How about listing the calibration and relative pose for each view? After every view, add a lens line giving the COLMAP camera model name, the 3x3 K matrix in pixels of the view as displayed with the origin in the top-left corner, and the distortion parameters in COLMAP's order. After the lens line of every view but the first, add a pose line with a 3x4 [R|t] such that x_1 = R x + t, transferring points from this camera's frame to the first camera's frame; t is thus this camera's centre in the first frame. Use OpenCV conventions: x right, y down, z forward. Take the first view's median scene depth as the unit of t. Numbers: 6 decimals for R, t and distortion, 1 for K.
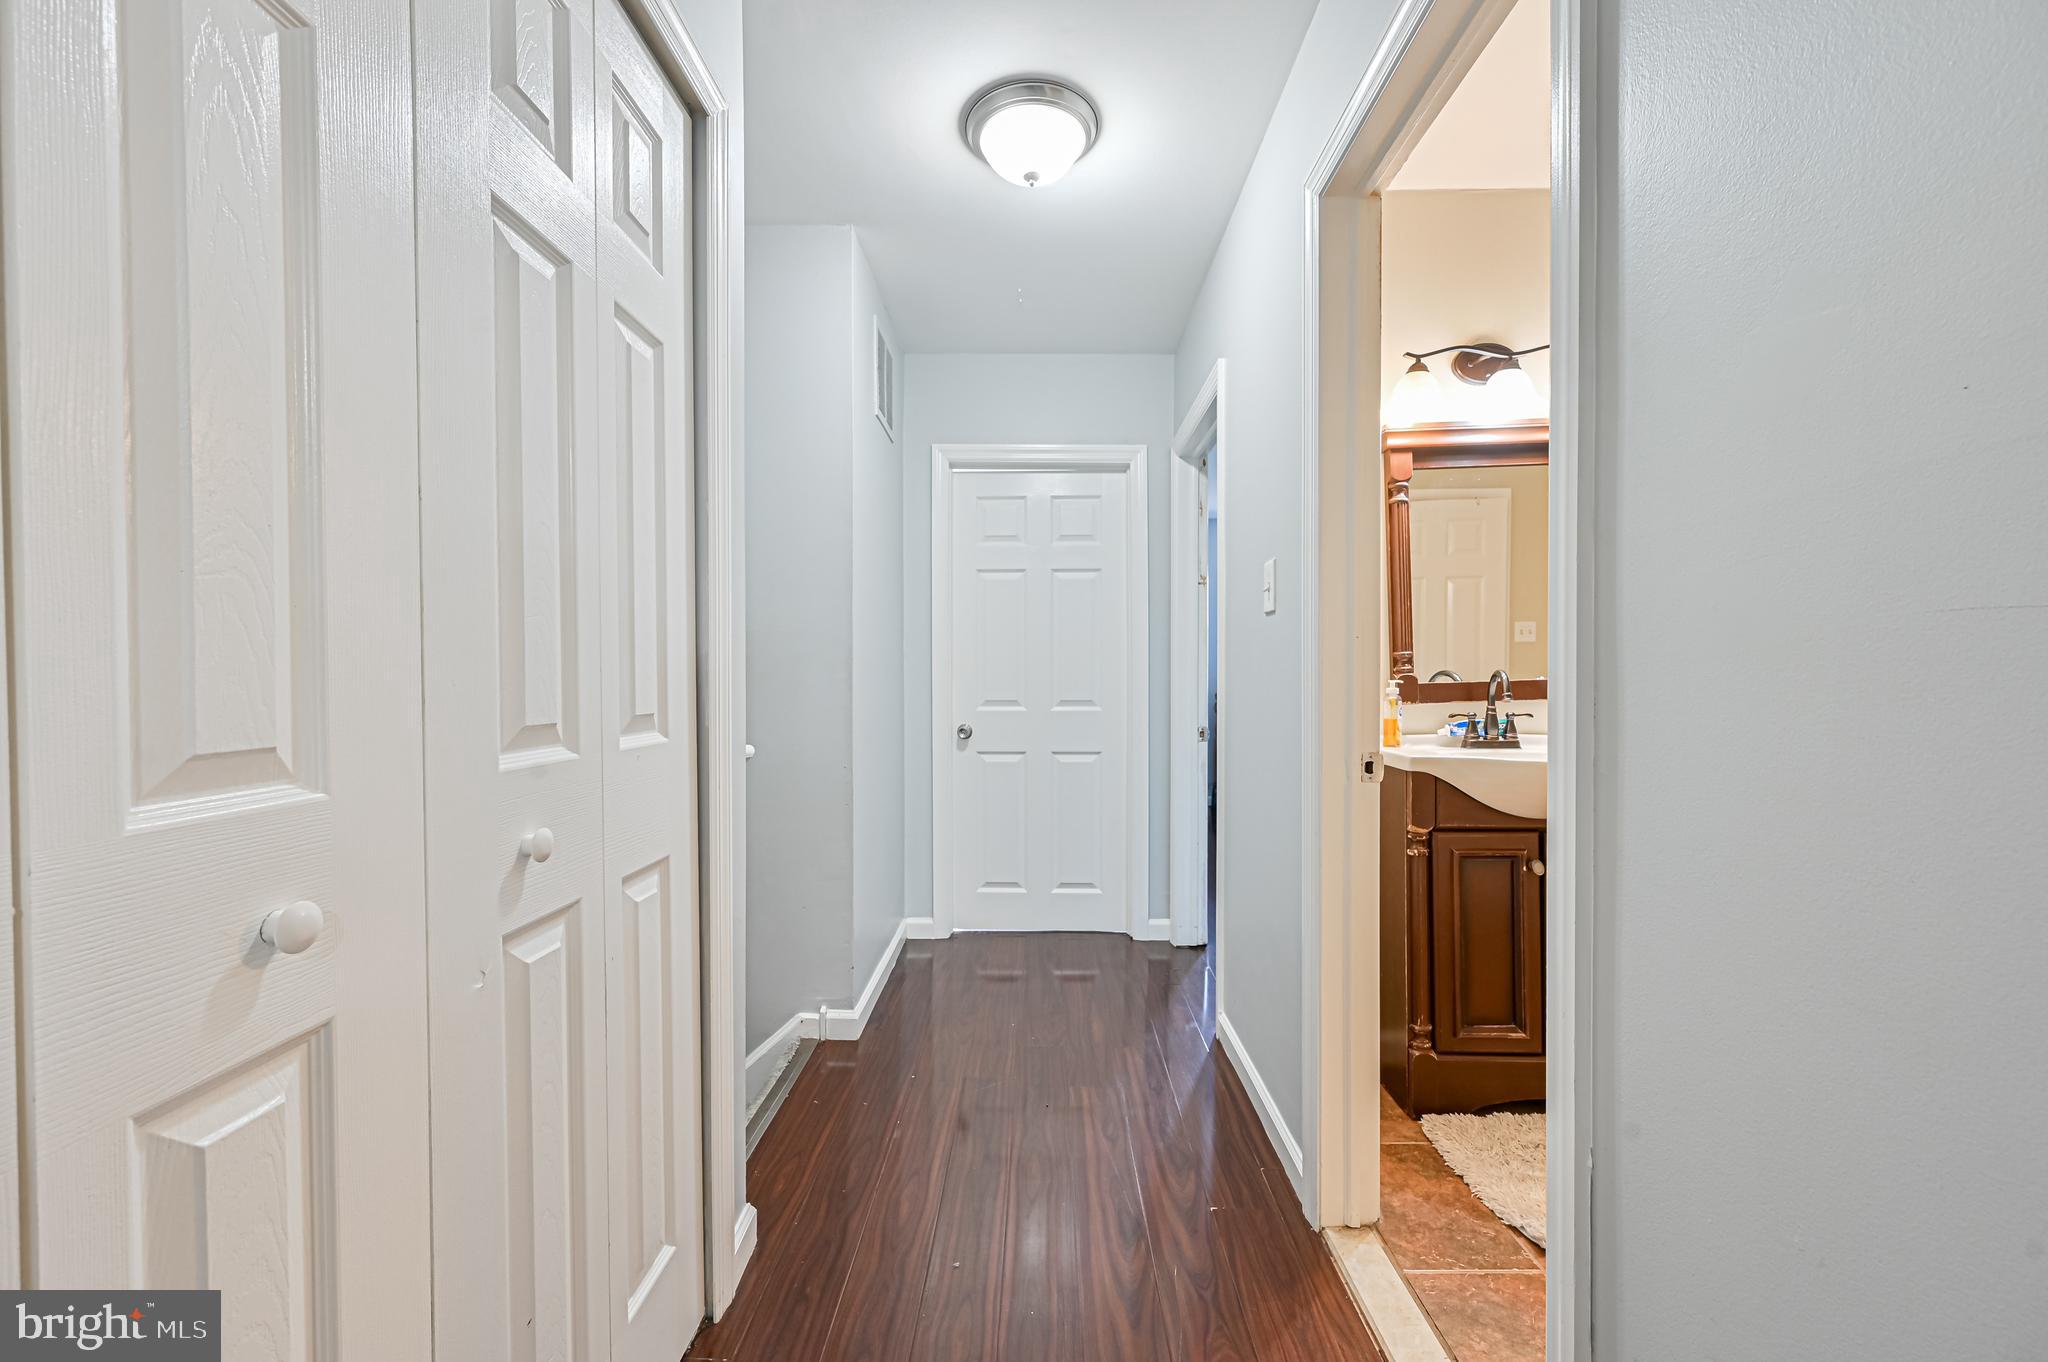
lens RADIAL K [[805.2, 0, 1024.0], [0, 805.2, 681.0], [0, 0, 1]] dist [-0.001607, -0.000450]
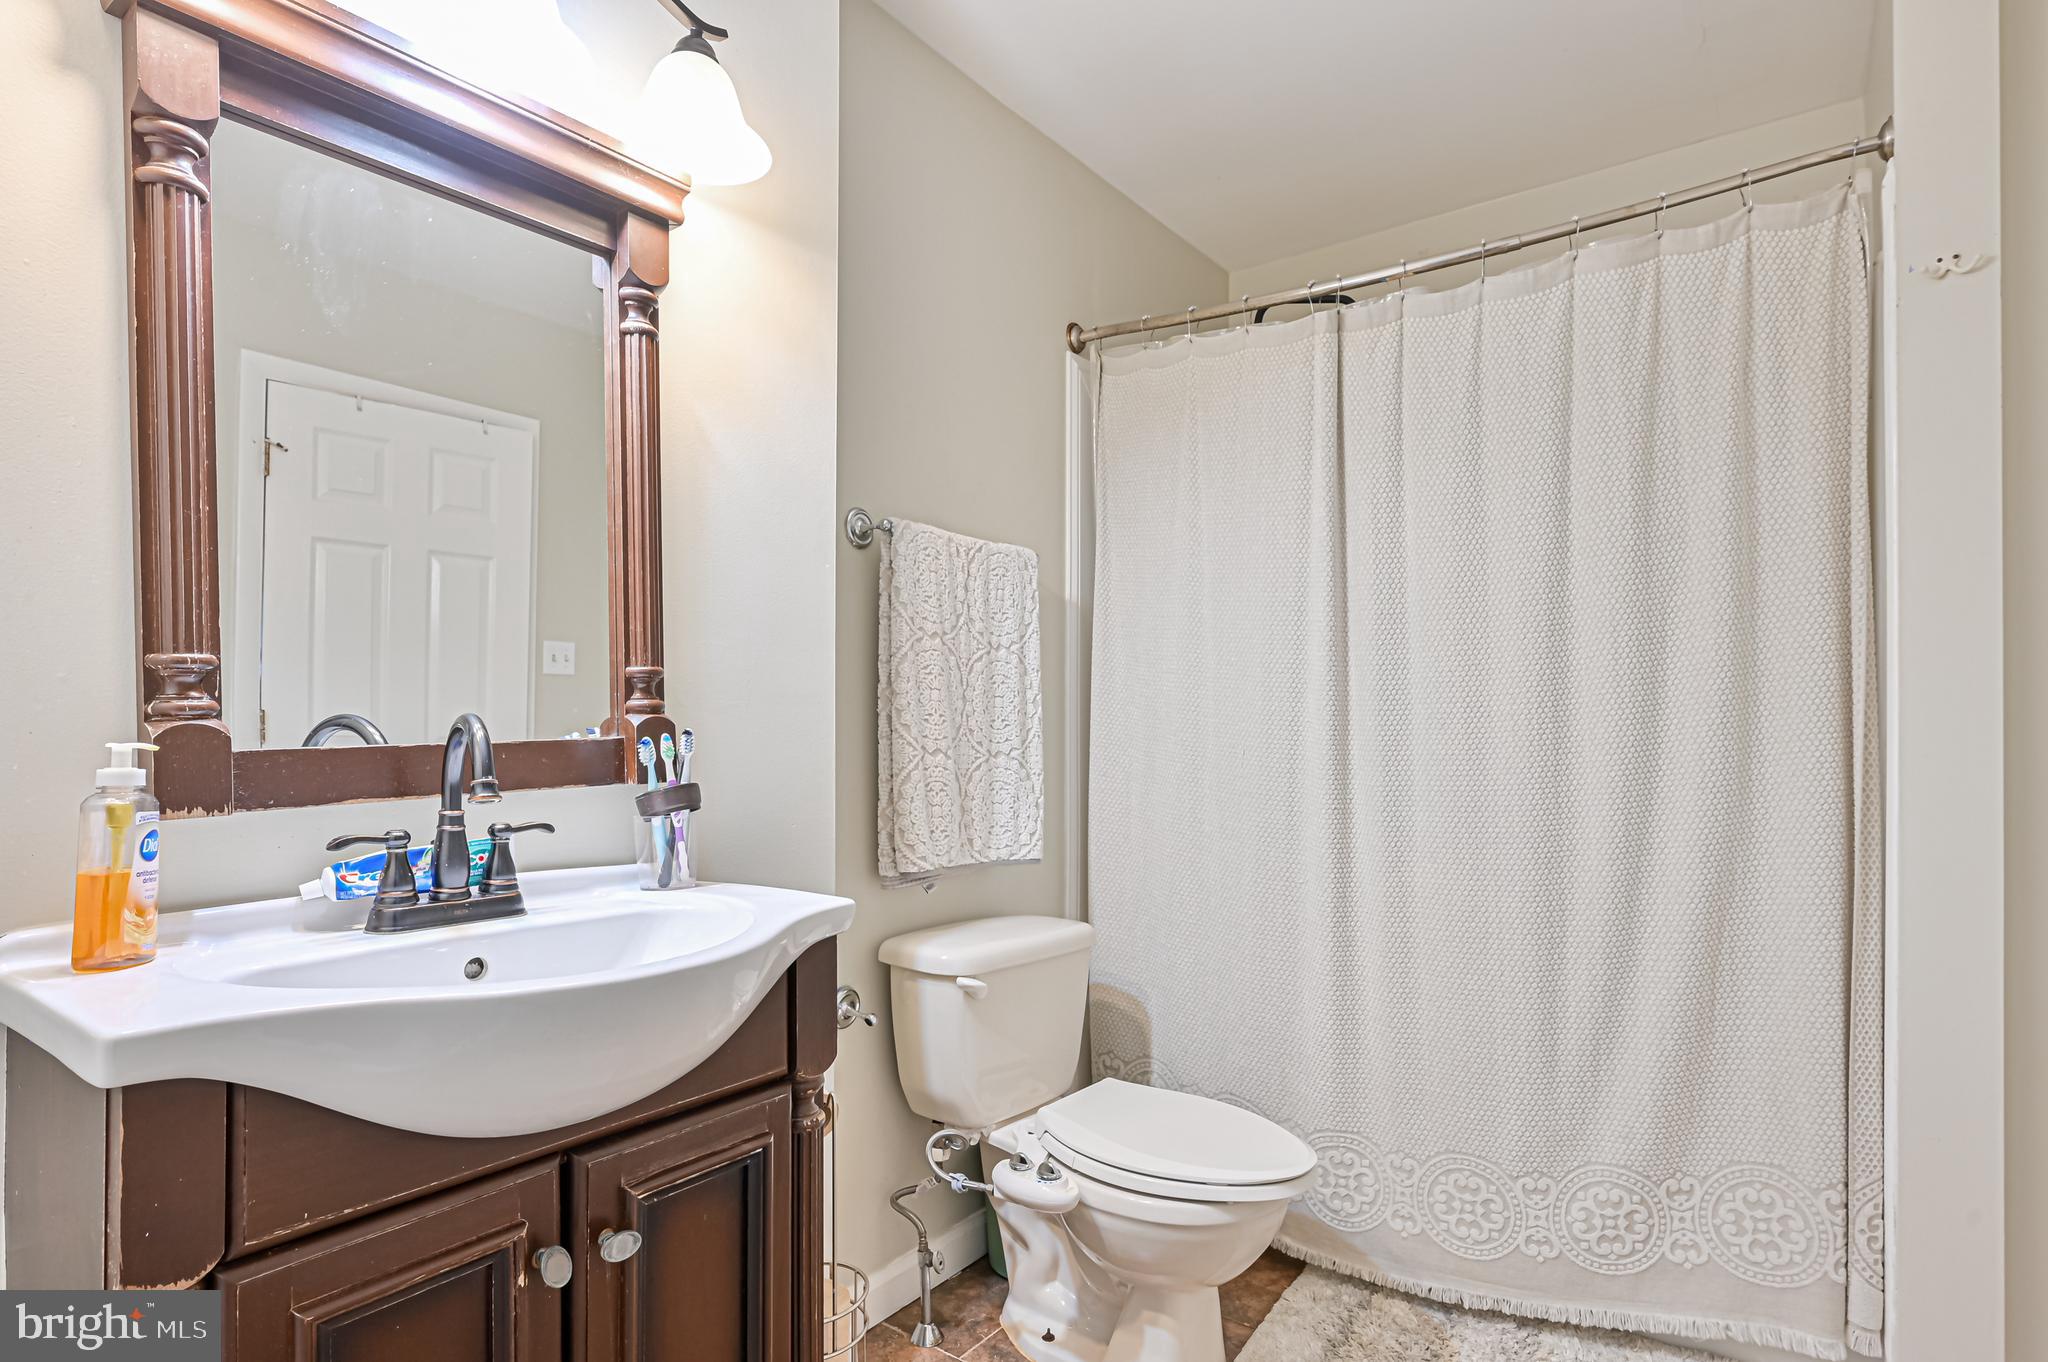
lens RADIAL K [[1090.7, 0, 1022.5], [0, 1090.7, 717.9], [0, 0, 1]] dist [-0.004160, -0.001377]
pose [[0.580294, 0.015788, 0.814254, 0.317278], [-0.001777, 0.999834, -0.018120, -0.003143], [-0.814405, 0.009068, 0.580226, 0.481466]]
